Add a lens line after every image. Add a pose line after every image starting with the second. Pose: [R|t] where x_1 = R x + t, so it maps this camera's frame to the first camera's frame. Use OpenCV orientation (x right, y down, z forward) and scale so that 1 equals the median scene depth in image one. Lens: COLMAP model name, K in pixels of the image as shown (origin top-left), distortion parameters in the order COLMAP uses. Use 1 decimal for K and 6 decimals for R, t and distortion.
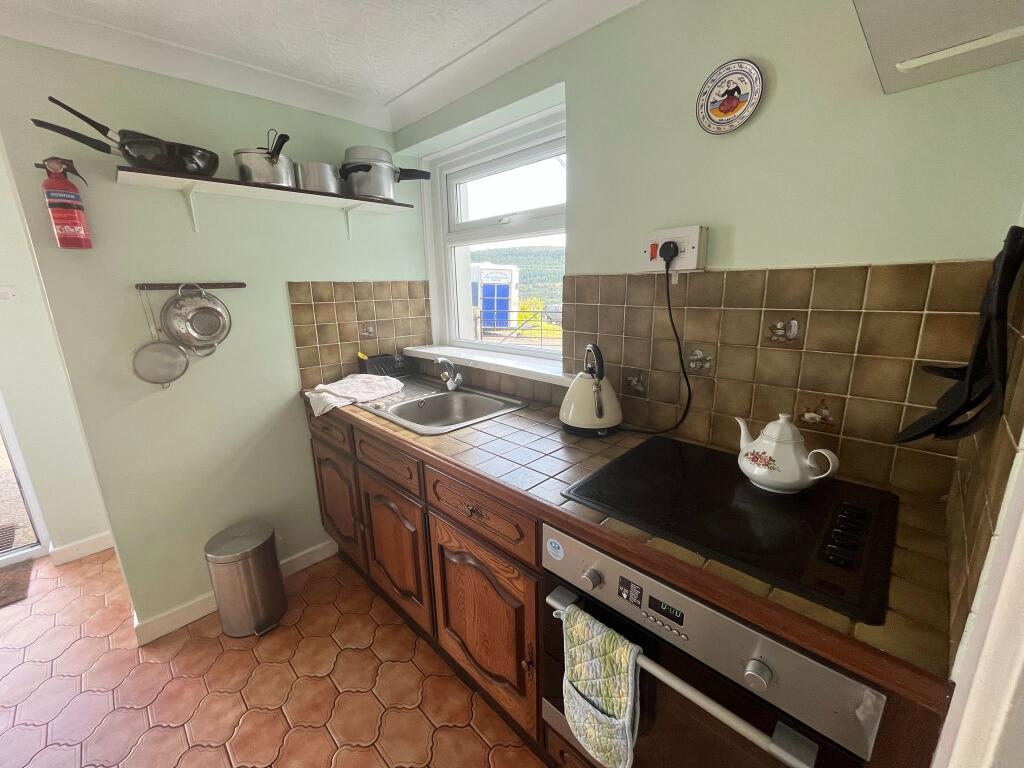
lens RADIAL K [[414.6, 0, 514.0], [0, 414.6, 384.0], [0, 0, 1]] dist [-0.002395, 0.000035]
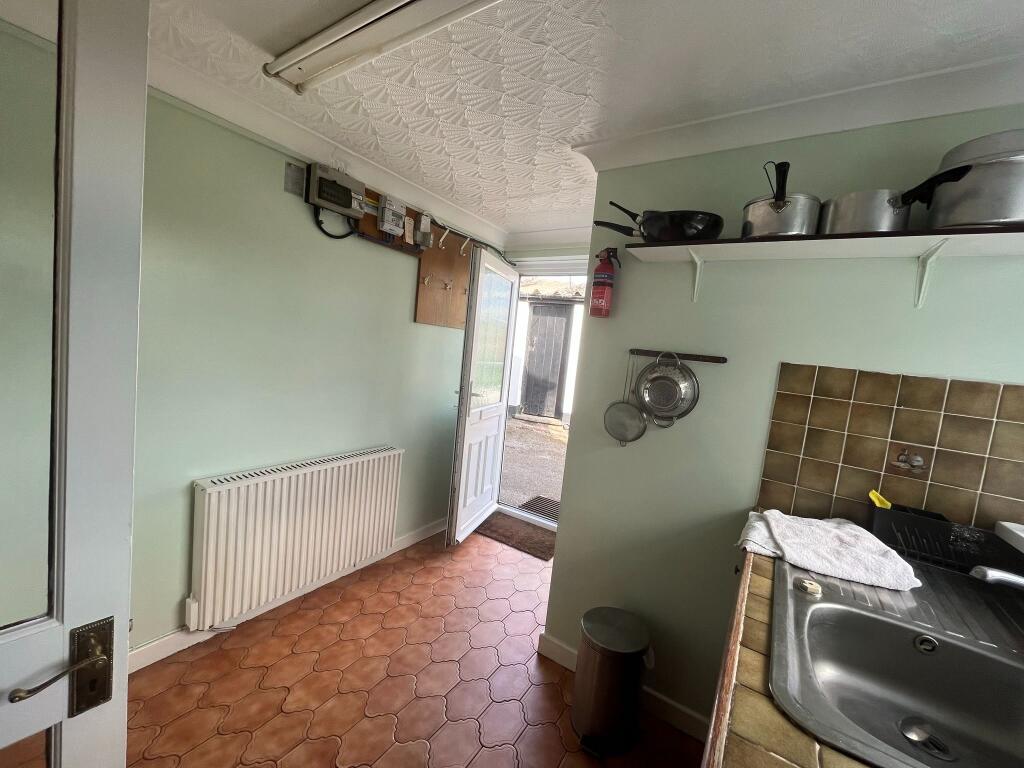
lens RADIAL K [[414.6, 0, 511.1], [0, 414.6, 384.2], [0, 0, 1]] dist [-0.002395, 0.000035]
pose [[0.195114, 0.130406, -0.972072, 0.092893], [-0.337104, 0.939655, 0.058394, -0.099598], [0.921027, 0.316296, 0.227300, 0.439729]]
